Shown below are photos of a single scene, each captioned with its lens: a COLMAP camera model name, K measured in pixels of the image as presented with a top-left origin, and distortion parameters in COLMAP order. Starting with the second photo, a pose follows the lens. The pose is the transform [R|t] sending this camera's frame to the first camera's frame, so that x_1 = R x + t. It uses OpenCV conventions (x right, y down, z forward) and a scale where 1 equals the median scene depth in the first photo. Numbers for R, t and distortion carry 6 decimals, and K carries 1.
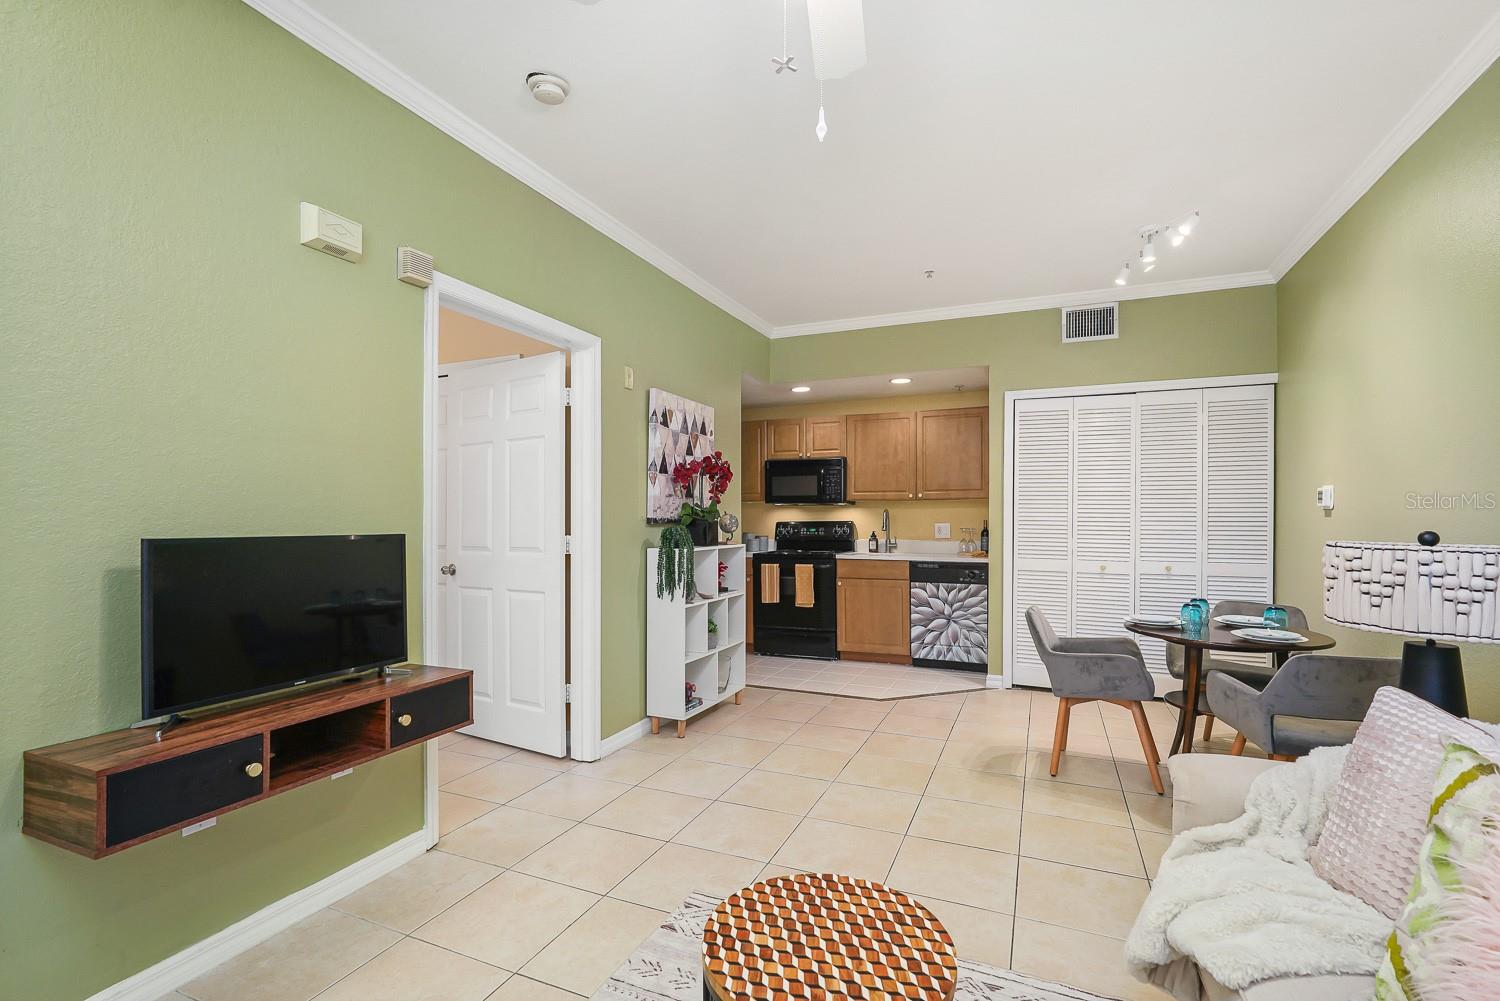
lens RADIAL K [[681.3, 0, 750.1], [0, 681.3, 529.7], [0, 0, 1]] dist [-0.023905, 0.009157]
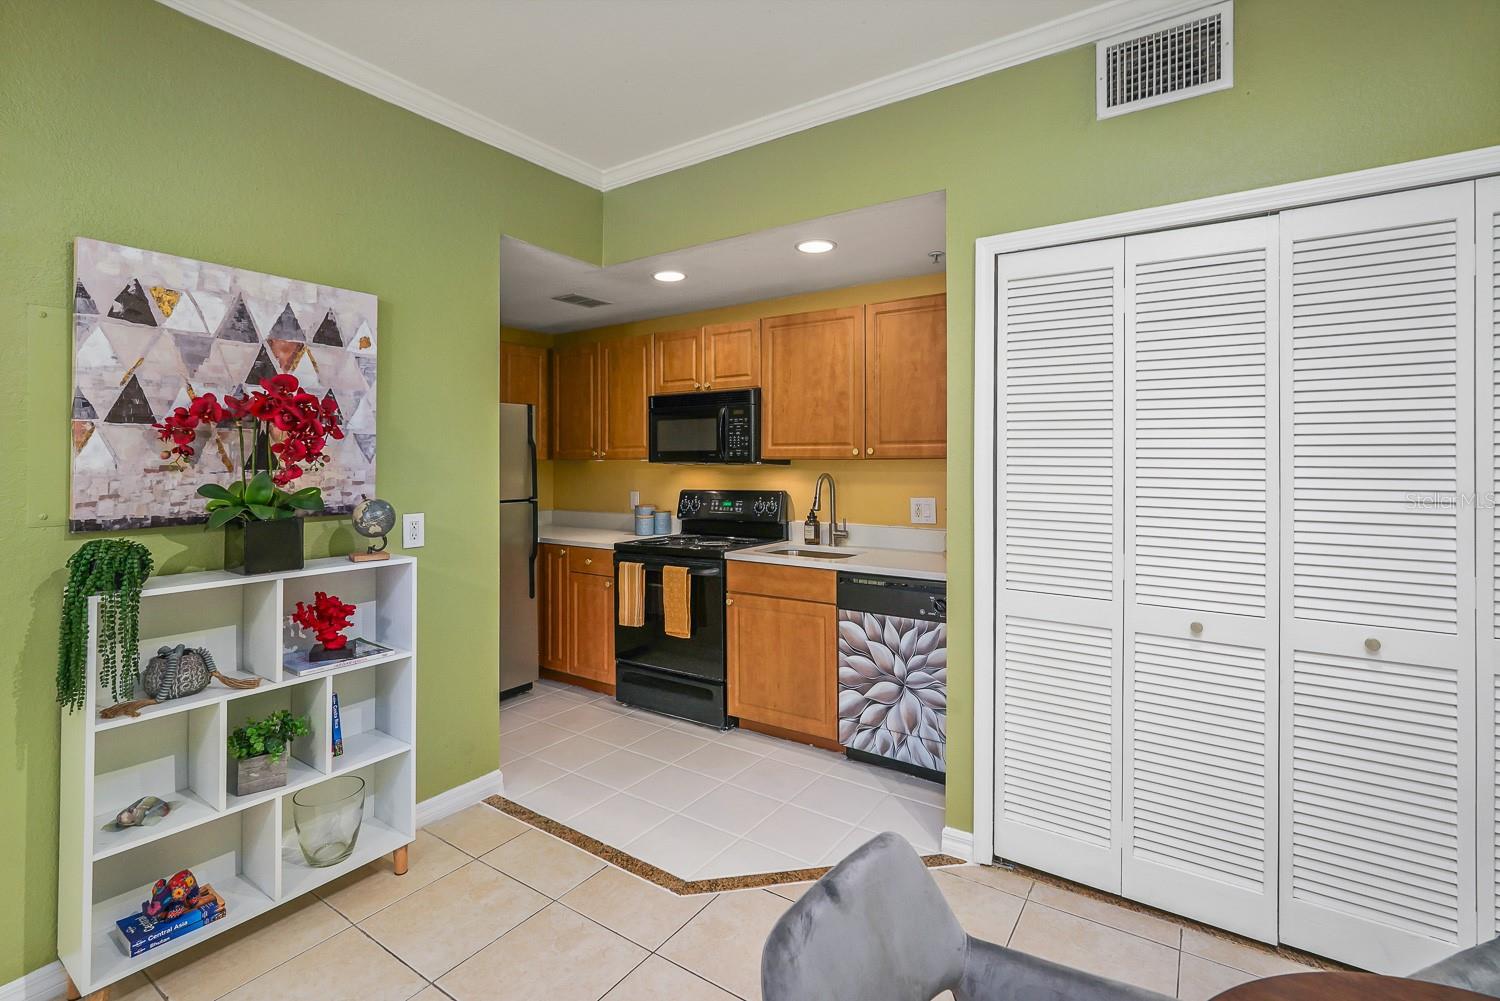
lens RADIAL K [[681.3, 0, 746.7], [0, 681.3, 463.1], [0, 0, 1]] dist [-0.023905, 0.009157]
pose [[0.980589, -0.001232, -0.196069, 0.302559], [-0.000829, 0.999945, -0.010428, -0.040064], [0.196071, 0.010388, 0.980535, 0.490613]]
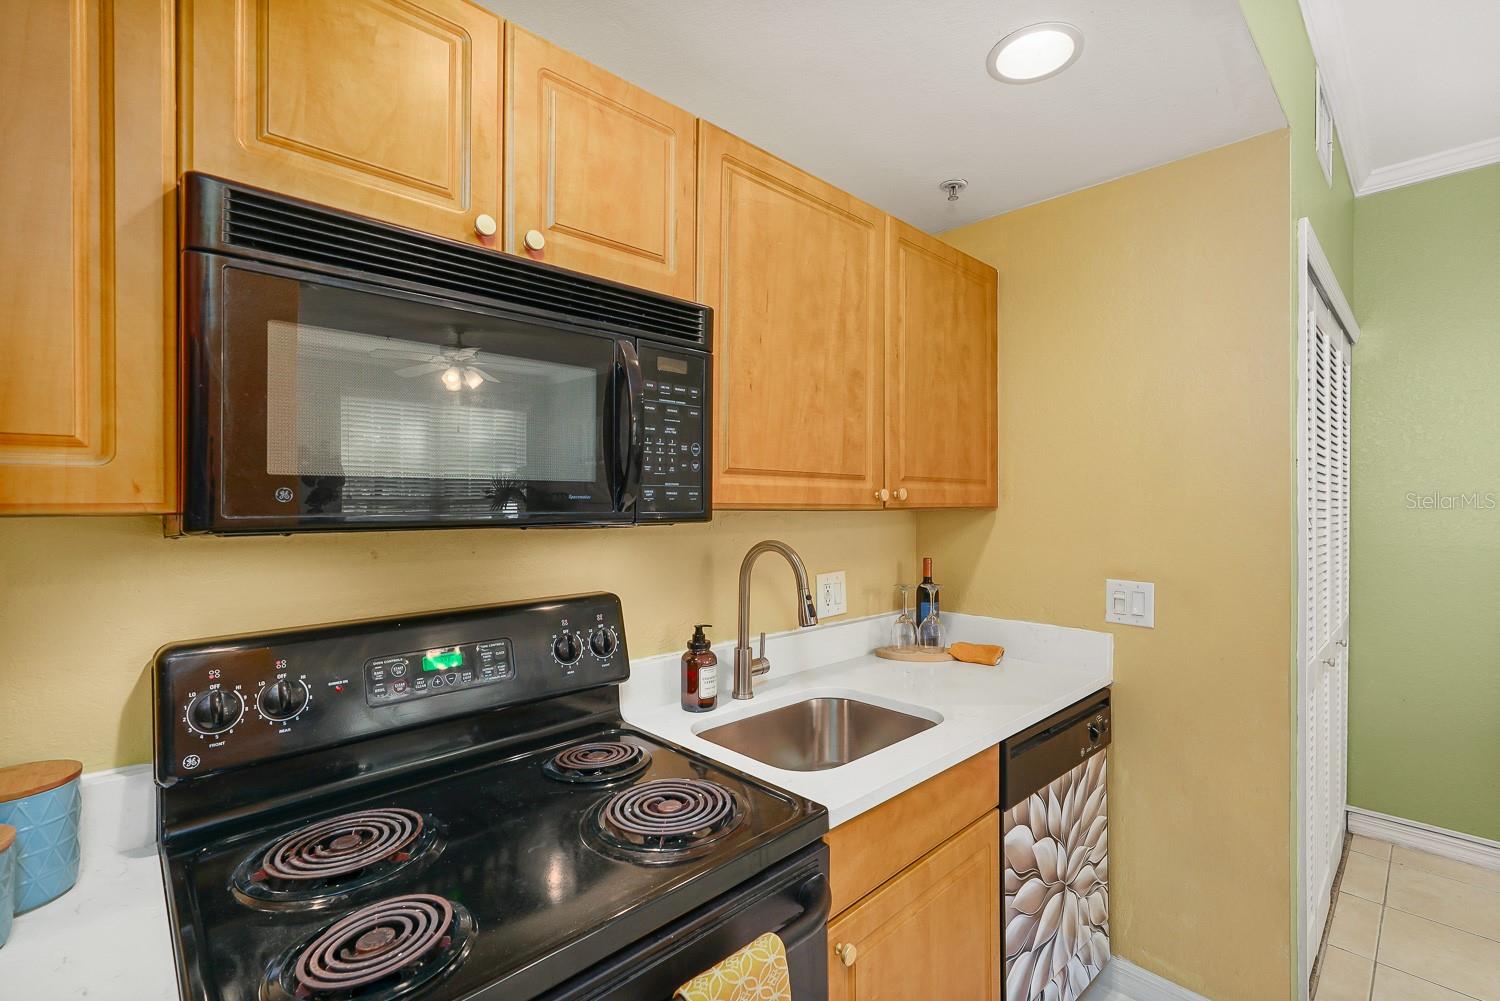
lens RADIAL K [[681.3, 0, 757.2], [0, 681.3, 499.9], [0, 0, 1]] dist [-0.023905, 0.009157]
pose [[0.383052, 0.001813, 0.923725, -0.061257], [0.009287, 0.999940, -0.005814, -0.054430], [-0.923680, 0.010806, 0.383012, 1.098094]]
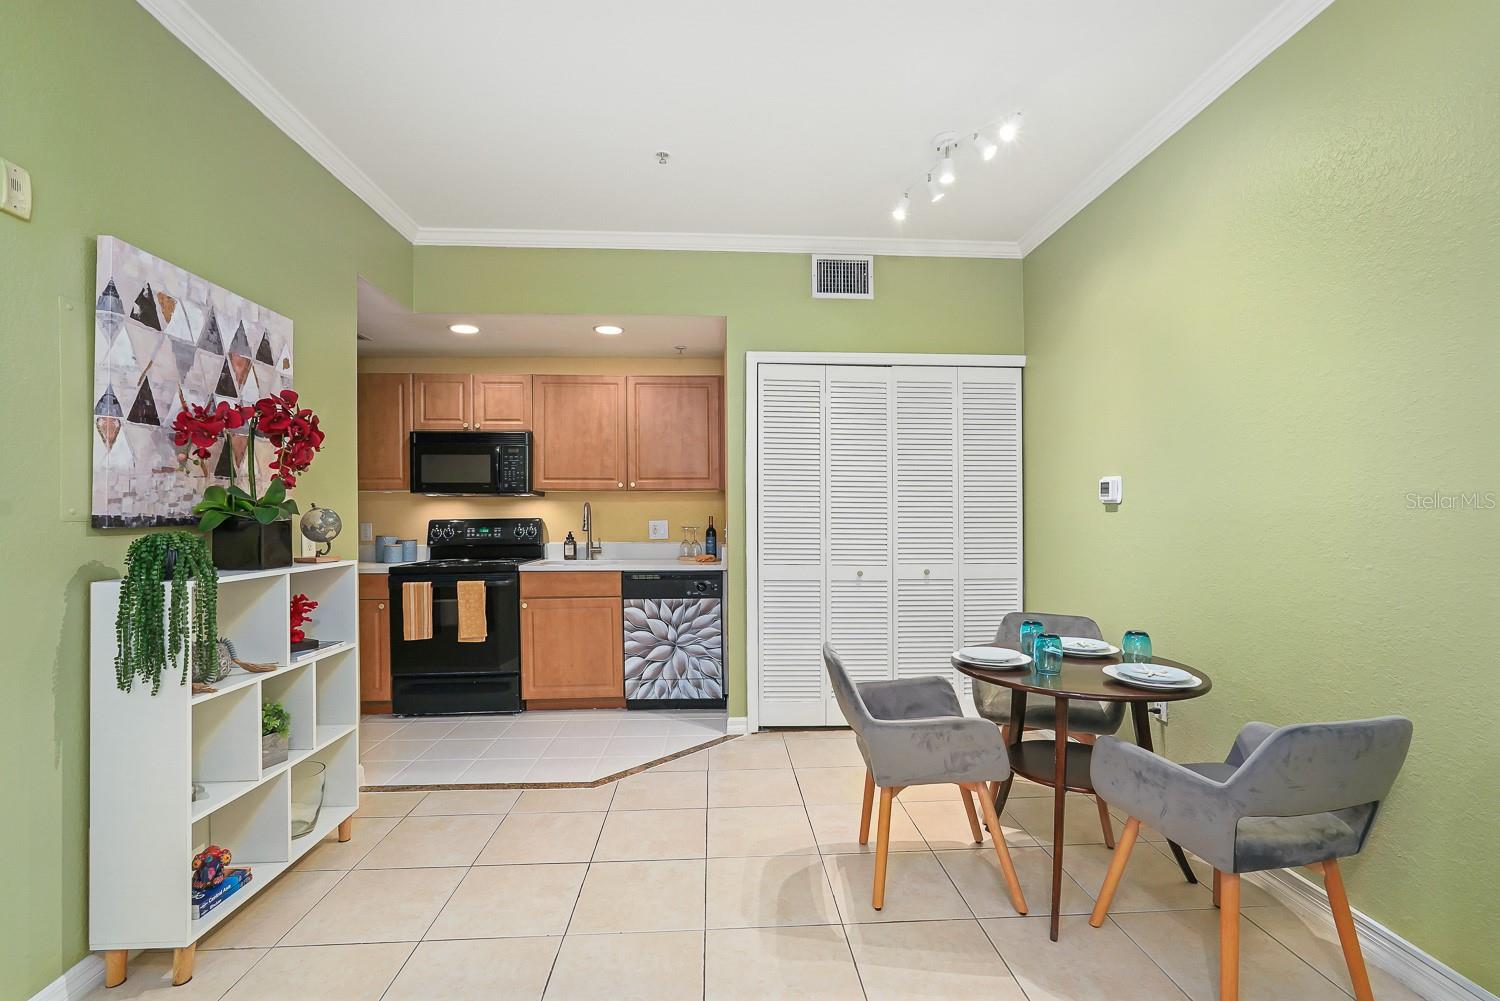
lens RADIAL K [[681.3, 0, 760.4], [0, 681.3, 520.0], [0, 0, 1]] dist [-0.023905, 0.009157]
pose [[0.890443, -0.006087, 0.455054, 0.032432], [0.009672, 0.999938, -0.005551, -0.005612], [-0.454992, 0.009344, 0.890447, 0.290863]]
